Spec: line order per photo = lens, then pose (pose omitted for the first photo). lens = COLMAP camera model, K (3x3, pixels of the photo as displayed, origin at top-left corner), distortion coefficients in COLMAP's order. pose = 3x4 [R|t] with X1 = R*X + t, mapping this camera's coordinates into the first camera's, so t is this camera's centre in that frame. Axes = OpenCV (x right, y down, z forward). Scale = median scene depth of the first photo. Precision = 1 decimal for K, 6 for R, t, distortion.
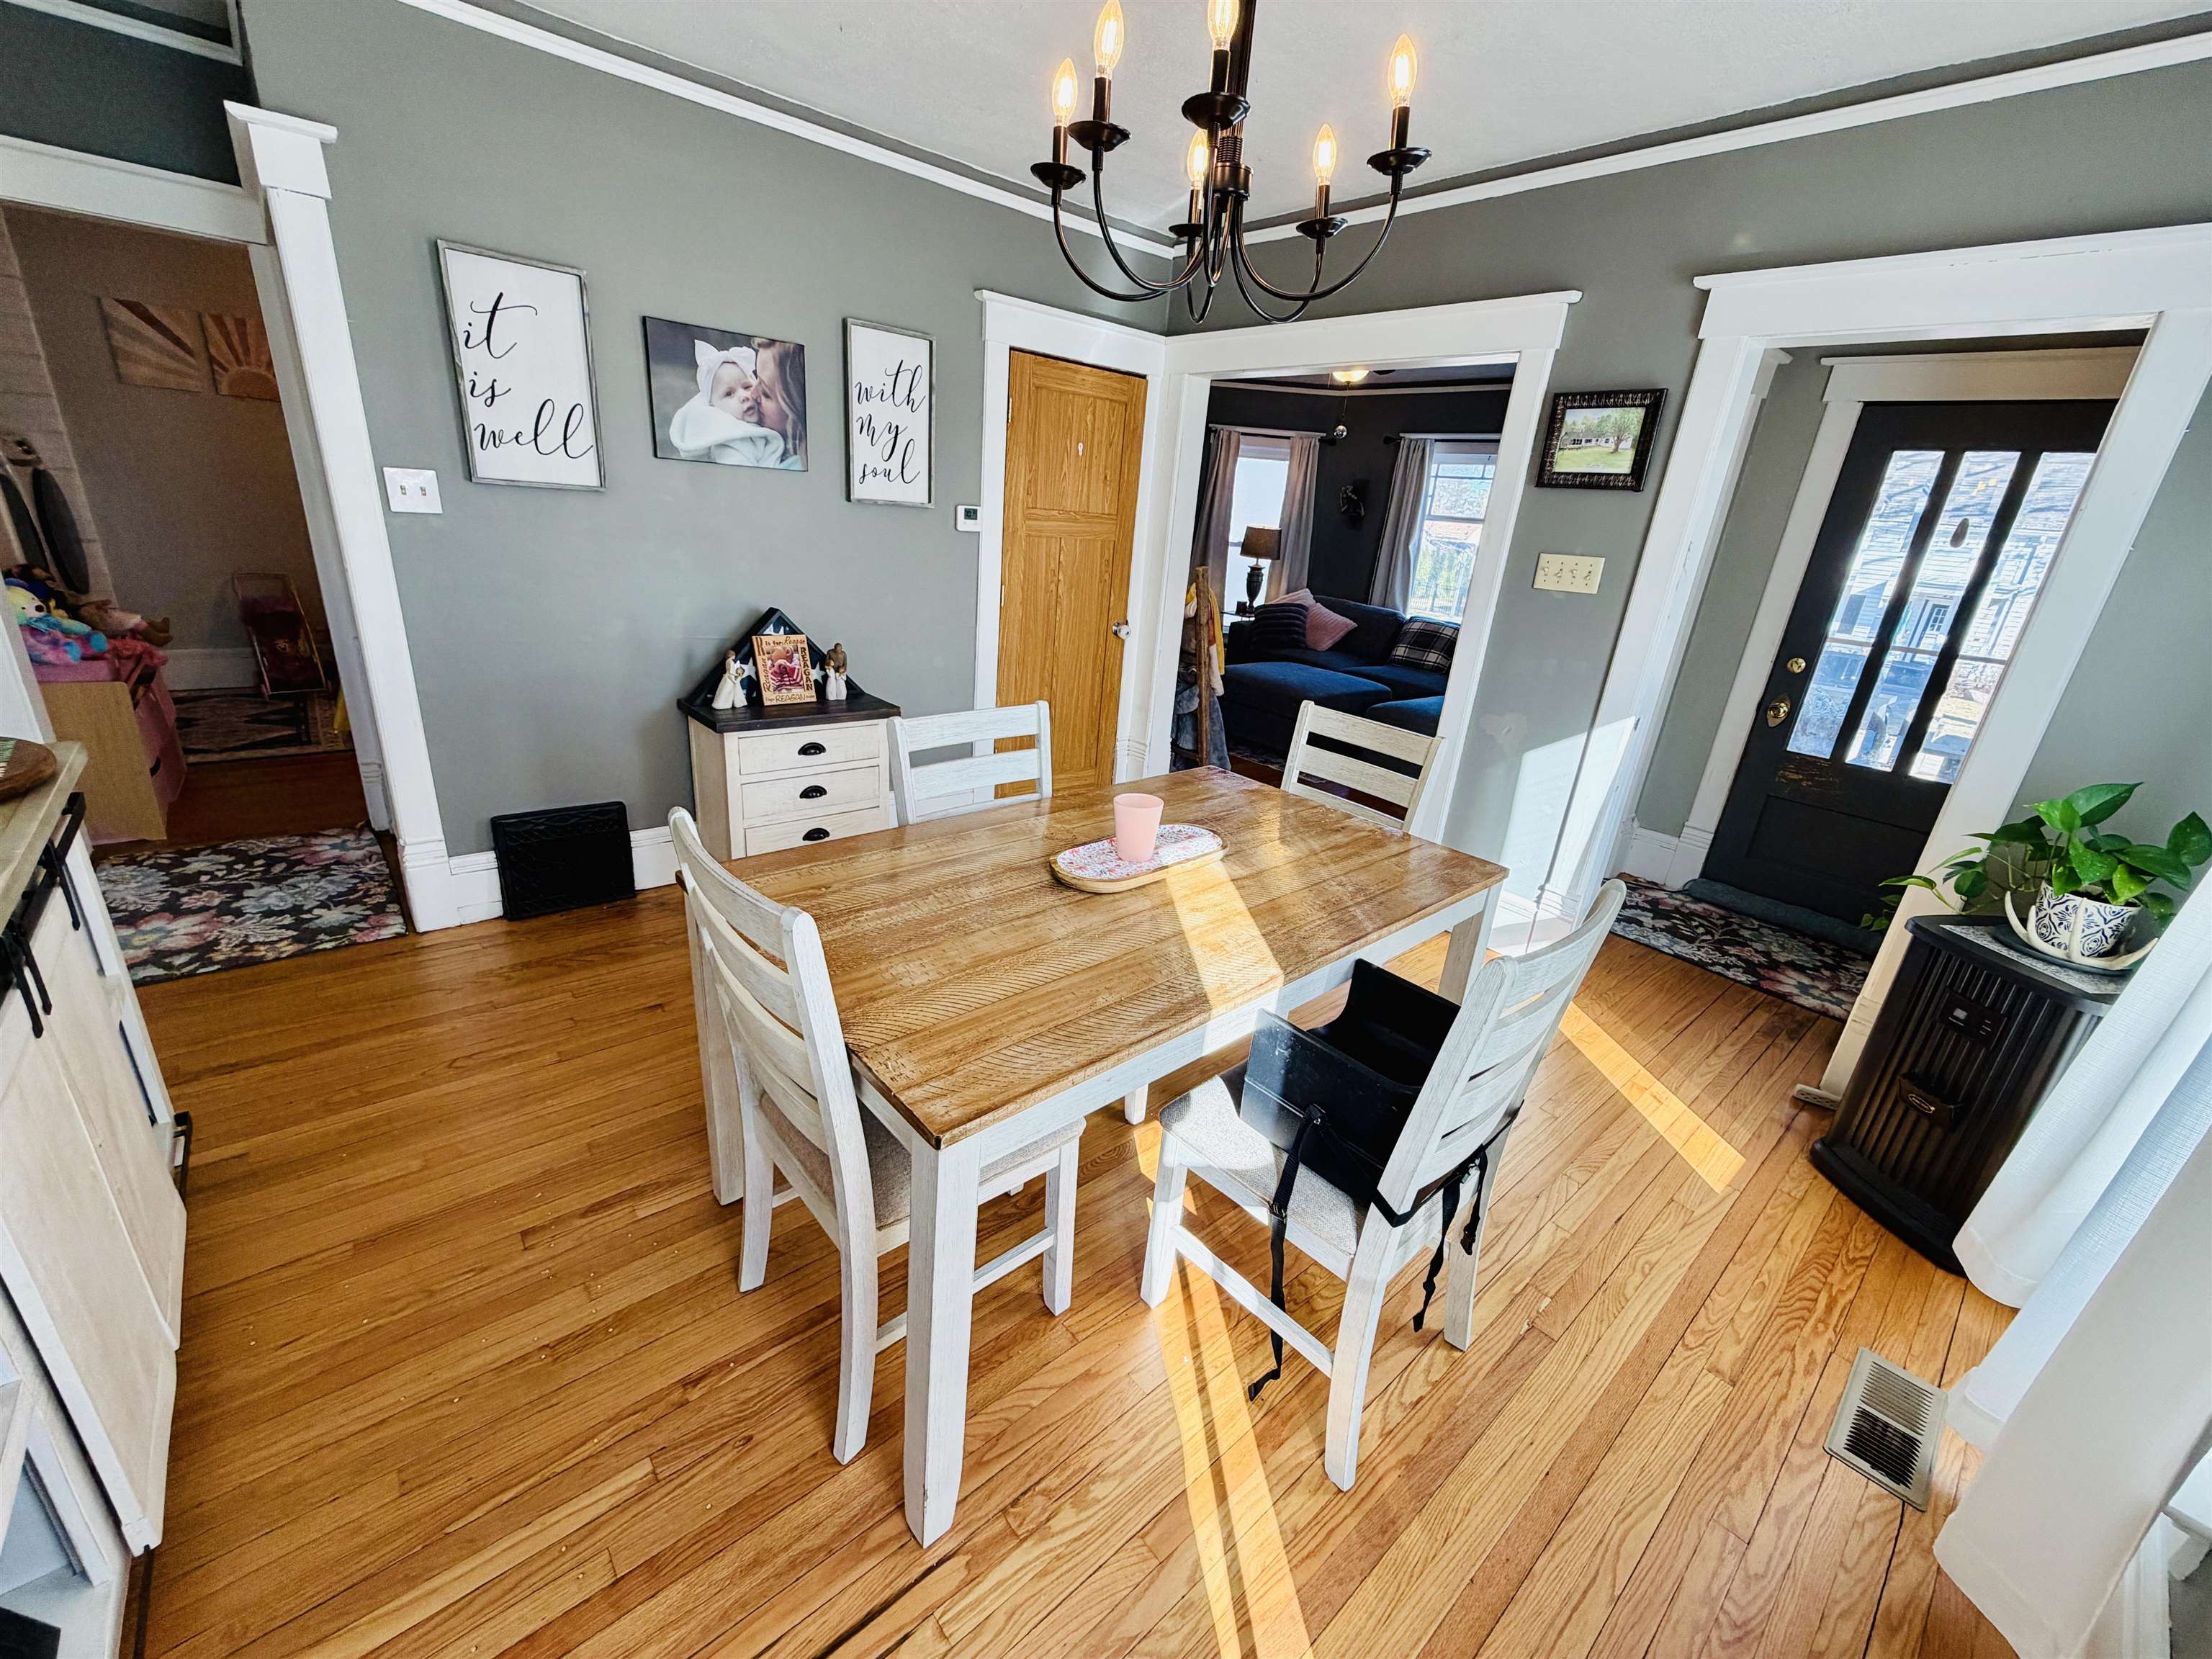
lens RADIAL K [[879.5, 0, 1098.6], [0, 879.5, 829.3], [0, 0, 1]] dist [0.000184, -0.000892]
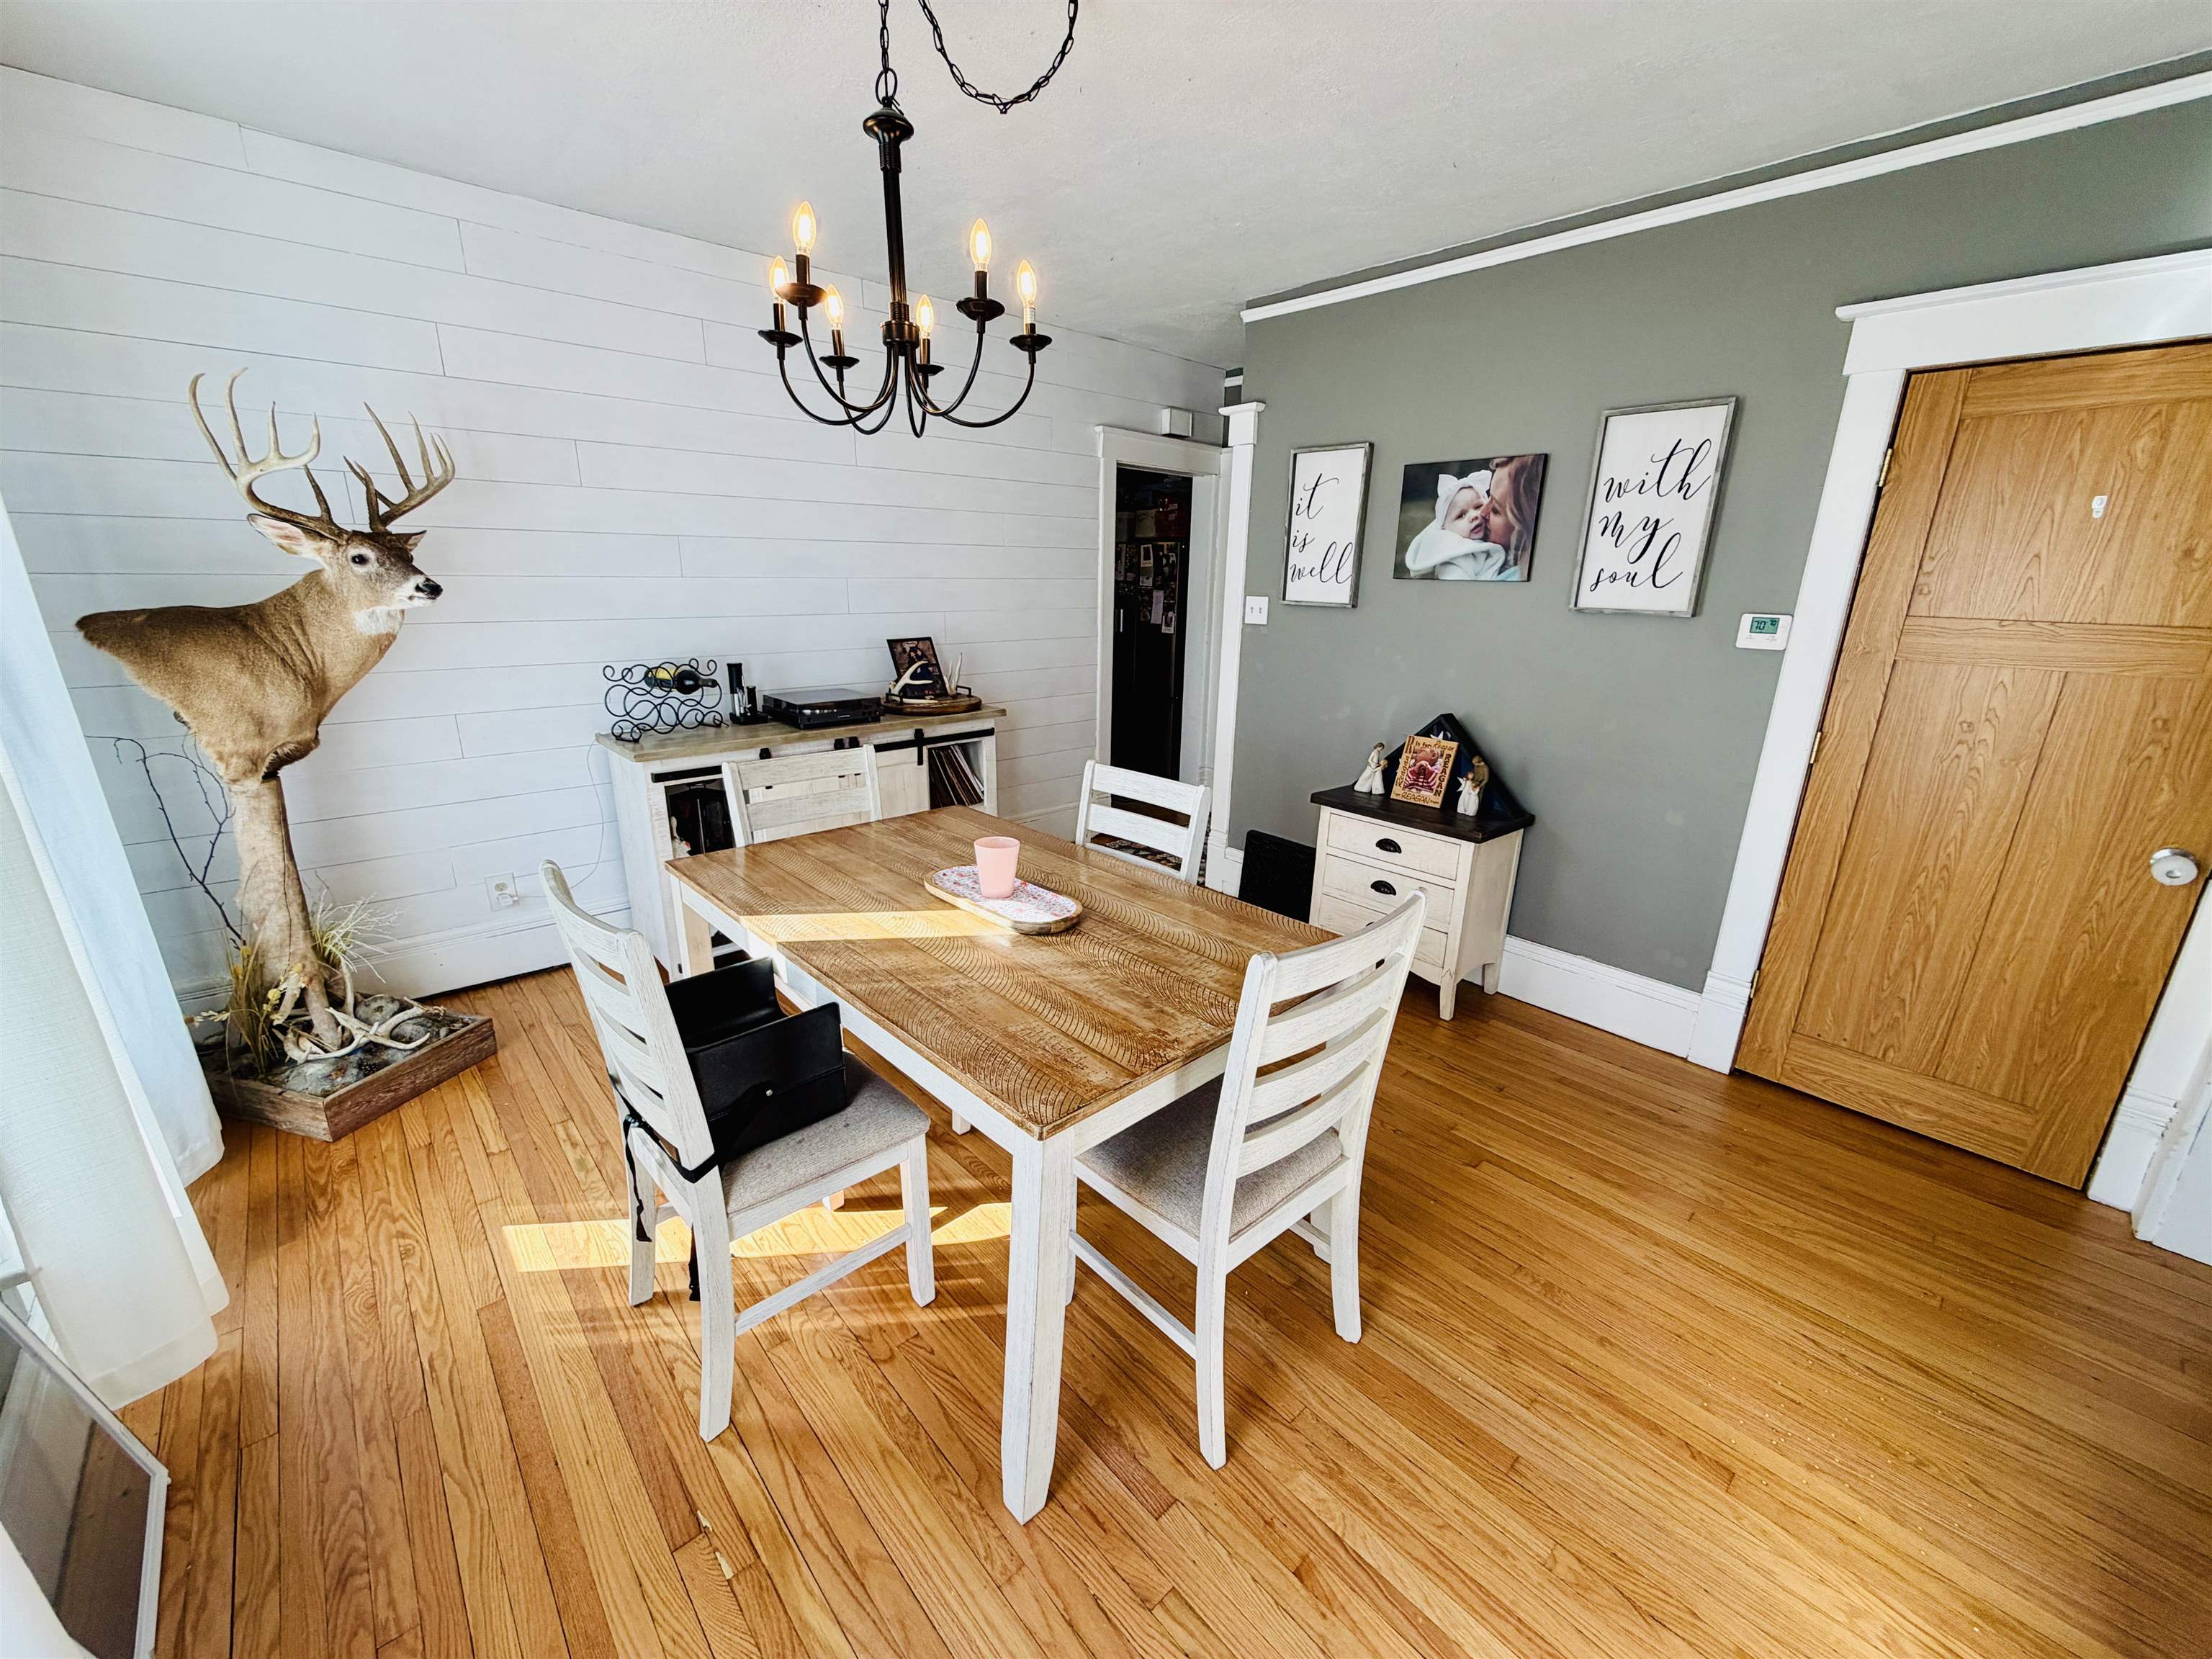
lens RADIAL K [[879.5, 0, 1098.6], [0, 879.5, 829.3], [0, 0, 1]] dist [0.000184, -0.000892]
pose [[0.025531, 0.204819, -0.978467, 0.673199], [-0.362665, 0.914002, 0.181861, -0.176179], [0.931570, 0.350213, 0.097616, 0.600032]]
